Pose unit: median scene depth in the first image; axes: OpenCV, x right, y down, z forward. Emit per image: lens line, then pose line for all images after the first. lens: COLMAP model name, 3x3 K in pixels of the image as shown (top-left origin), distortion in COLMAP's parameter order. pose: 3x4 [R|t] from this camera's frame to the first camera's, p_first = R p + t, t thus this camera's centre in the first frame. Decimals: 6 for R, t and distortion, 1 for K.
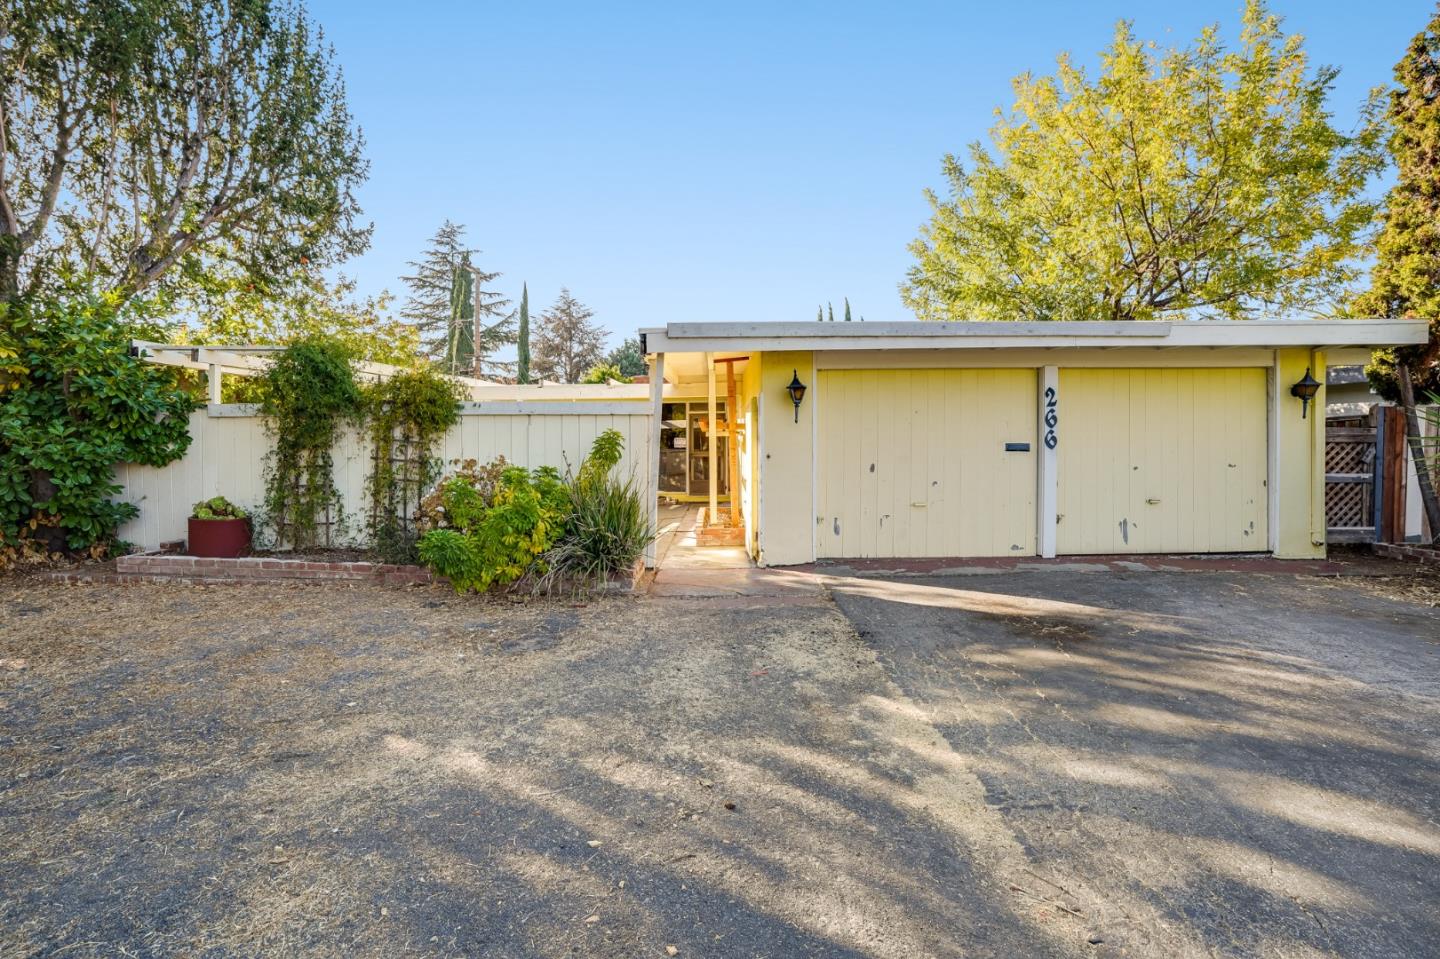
lens RADIAL K [[658.9, 0, 719.9], [0, 658.9, 452.9], [0, 0, 1]] dist [-0.043599, 0.012150]
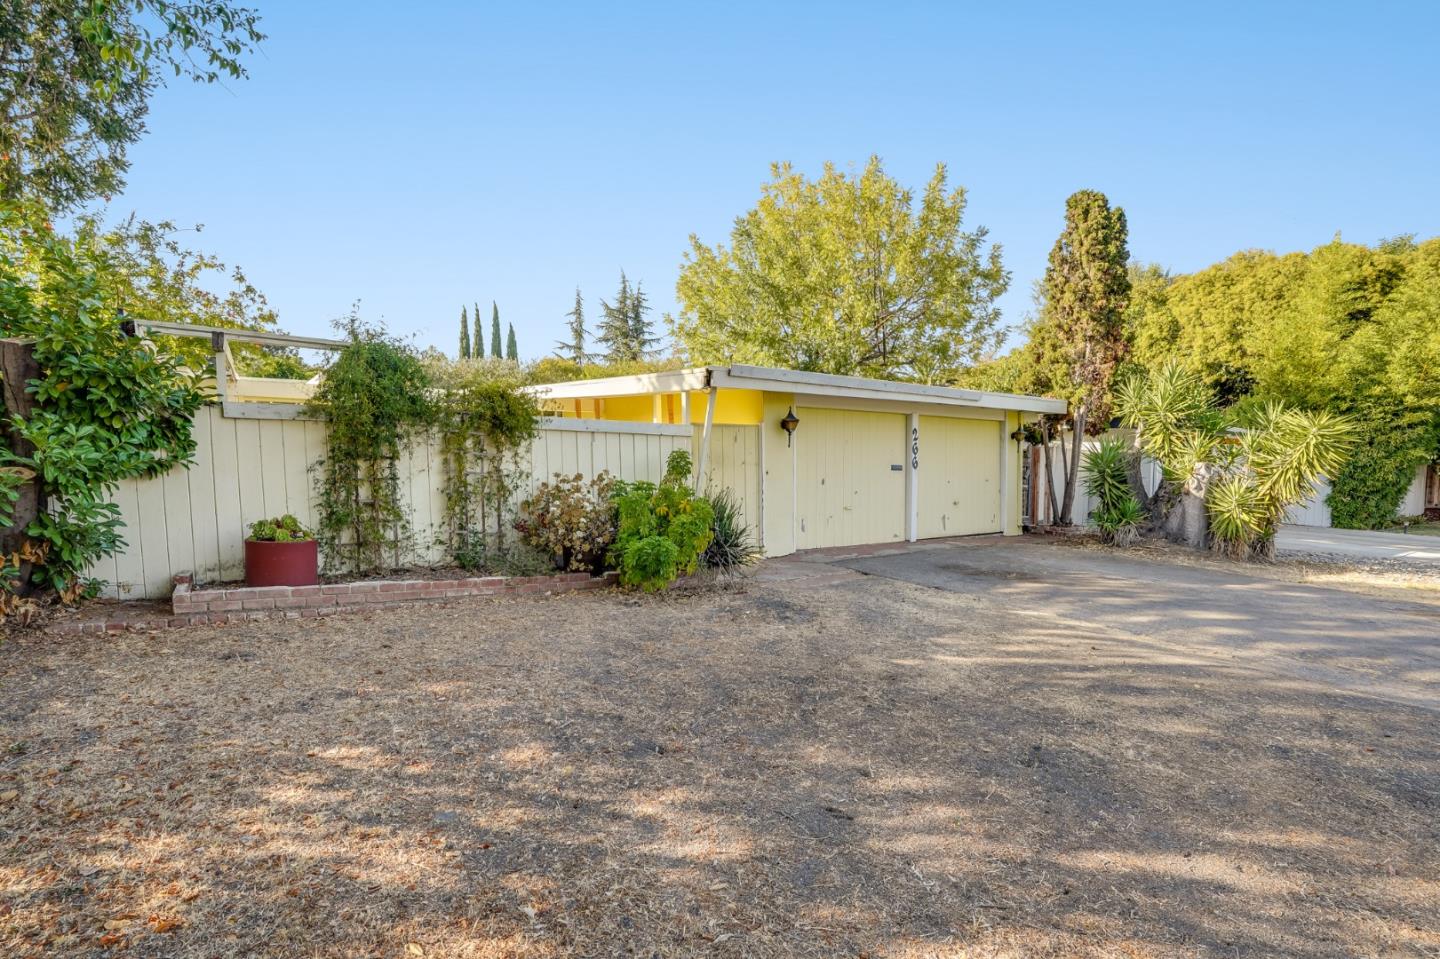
lens RADIAL K [[667.0, 0, 720.0], [0, 667.0, 479.5], [0, 0, 1]] dist [-0.049052, 0.021474]
pose [[0.832347, 0.003296, 0.554245, -0.732086], [-0.018174, 0.999607, 0.021347, -0.007002], [-0.553957, -0.027841, 0.832080, -0.024811]]
